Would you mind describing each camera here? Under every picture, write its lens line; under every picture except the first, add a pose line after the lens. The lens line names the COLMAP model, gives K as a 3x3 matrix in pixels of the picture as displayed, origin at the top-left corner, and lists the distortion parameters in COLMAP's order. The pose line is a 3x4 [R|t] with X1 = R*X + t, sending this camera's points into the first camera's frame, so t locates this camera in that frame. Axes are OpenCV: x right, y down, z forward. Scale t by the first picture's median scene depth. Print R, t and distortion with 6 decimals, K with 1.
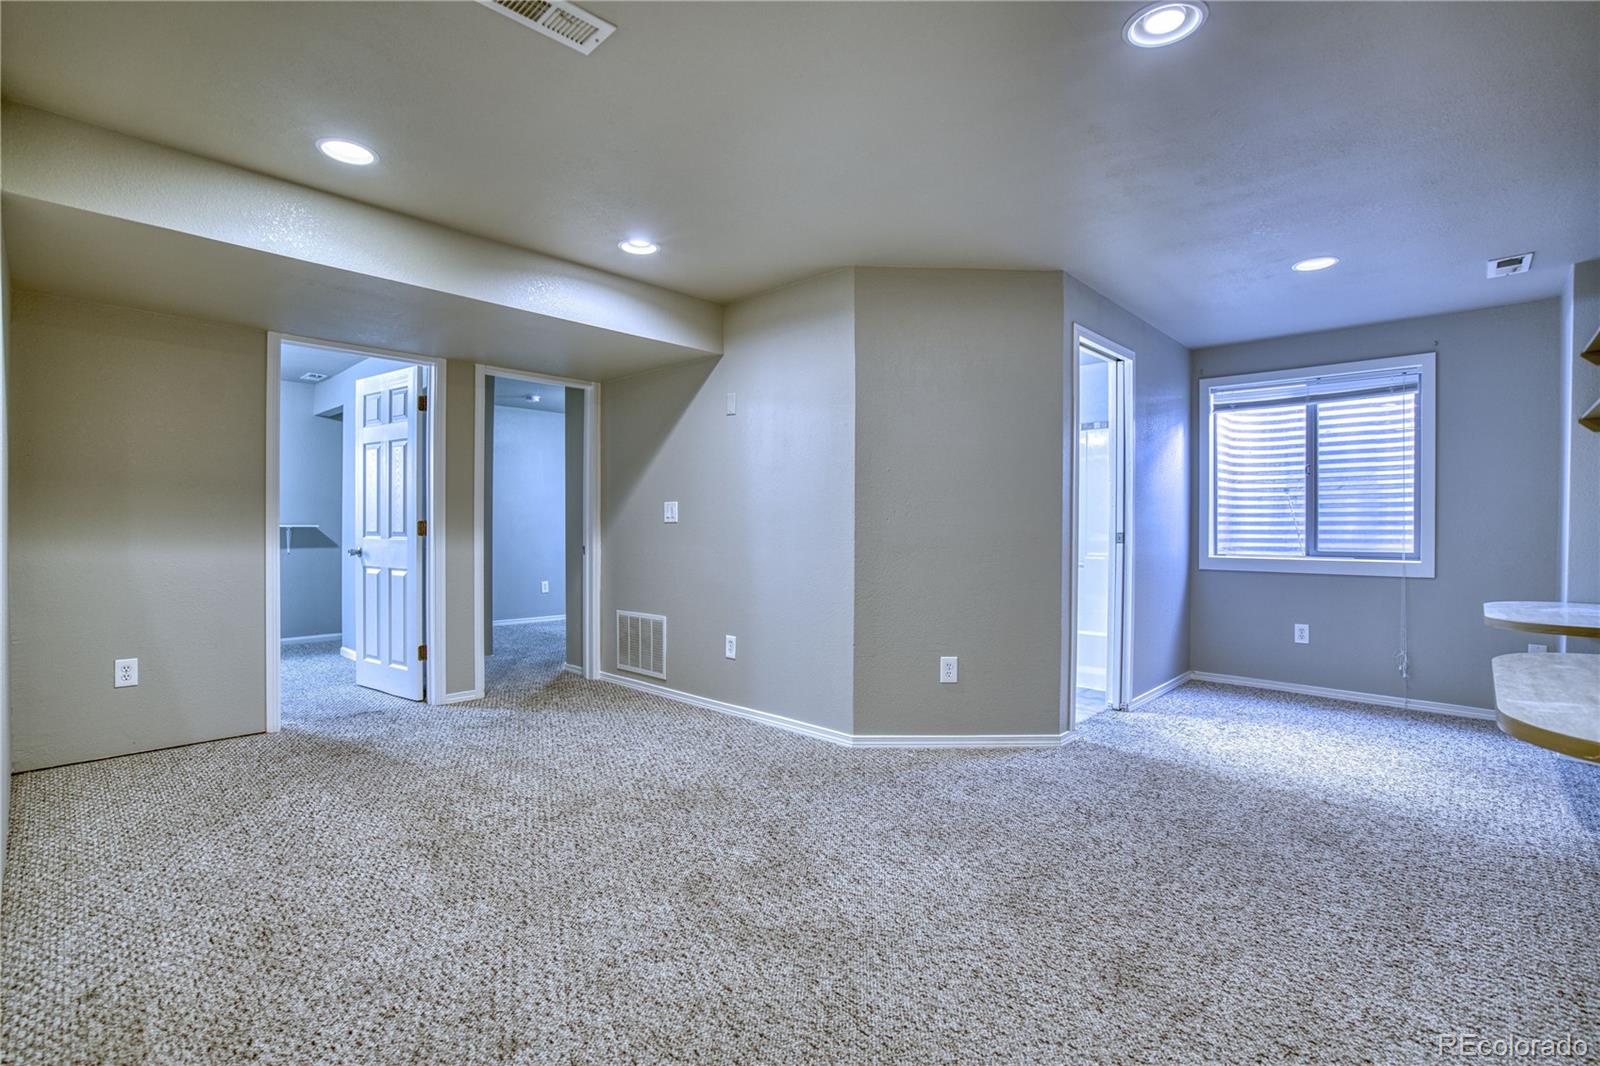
lens RADIAL K [[738.4, 0, 797.4], [0, 738.4, 529.5], [0, 0, 1]] dist [-0.058645, 0.023890]
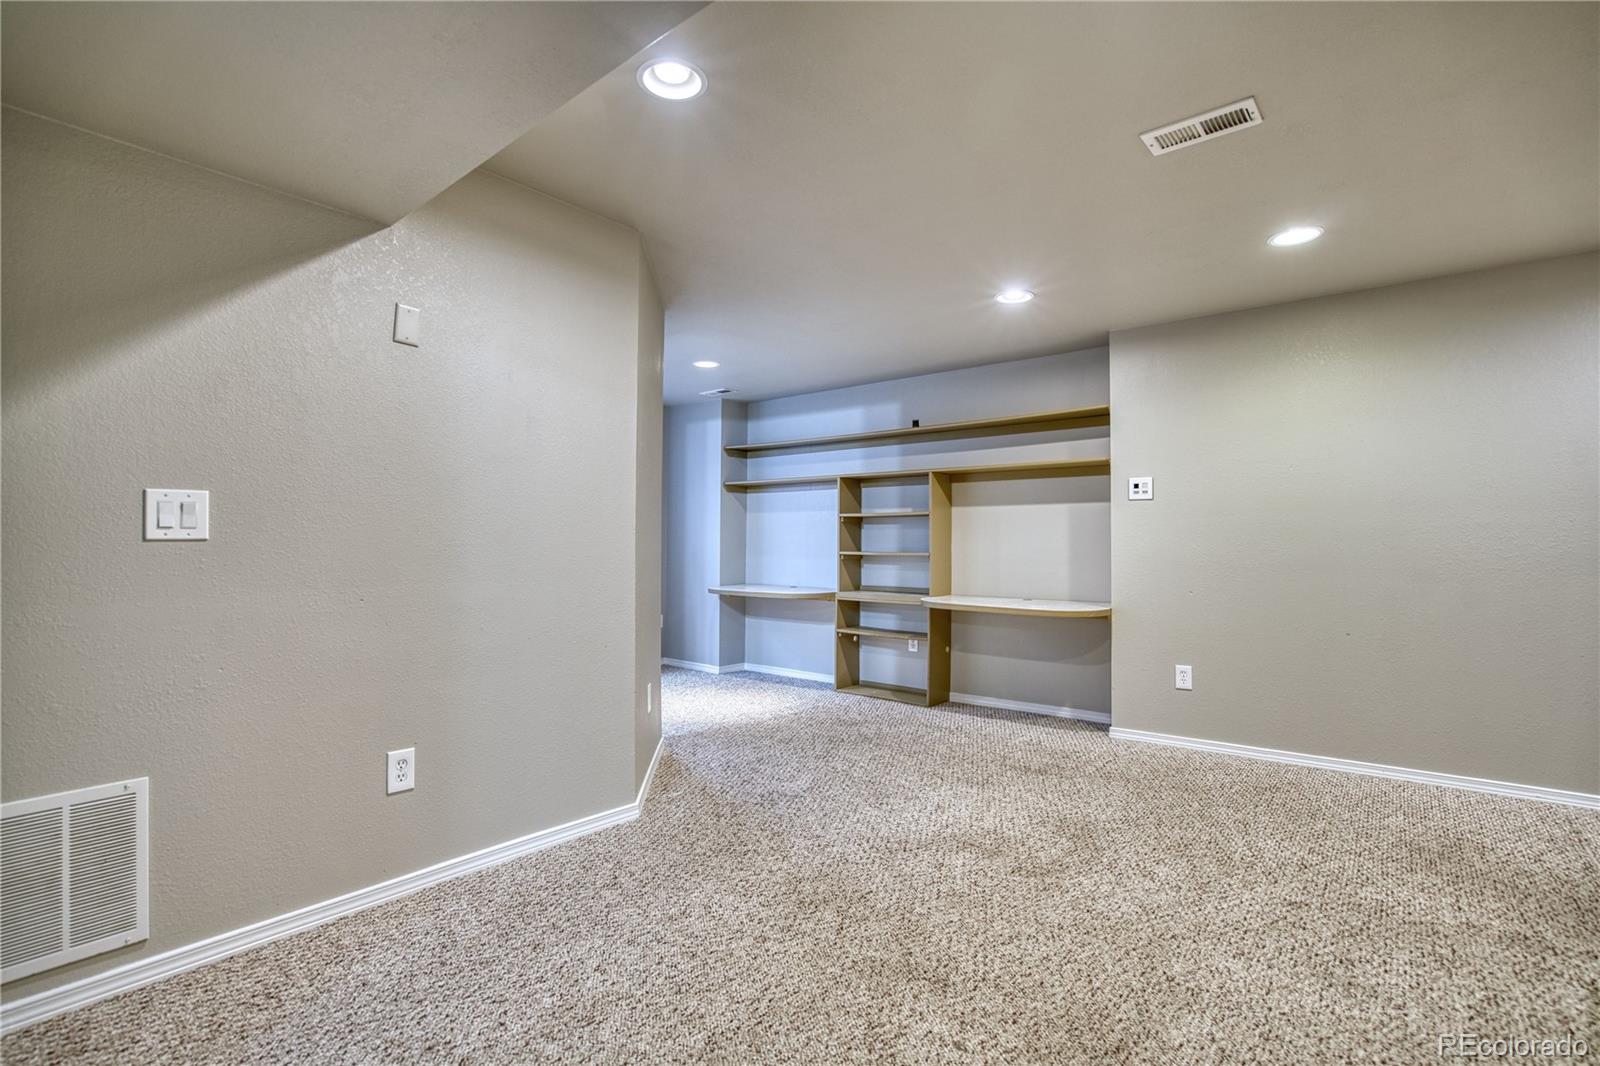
lens RADIAL K [[731.8, 0, 798.9], [0, 731.8, 537.9], [0, 0, 1]] dist [-0.056473, 0.019192]
pose [[-0.056681, 0.004254, 0.998383, -1.031102], [0.001420, 0.999990, -0.004180, -0.014131], [-0.998391, 0.001181, -0.056687, 1.204757]]
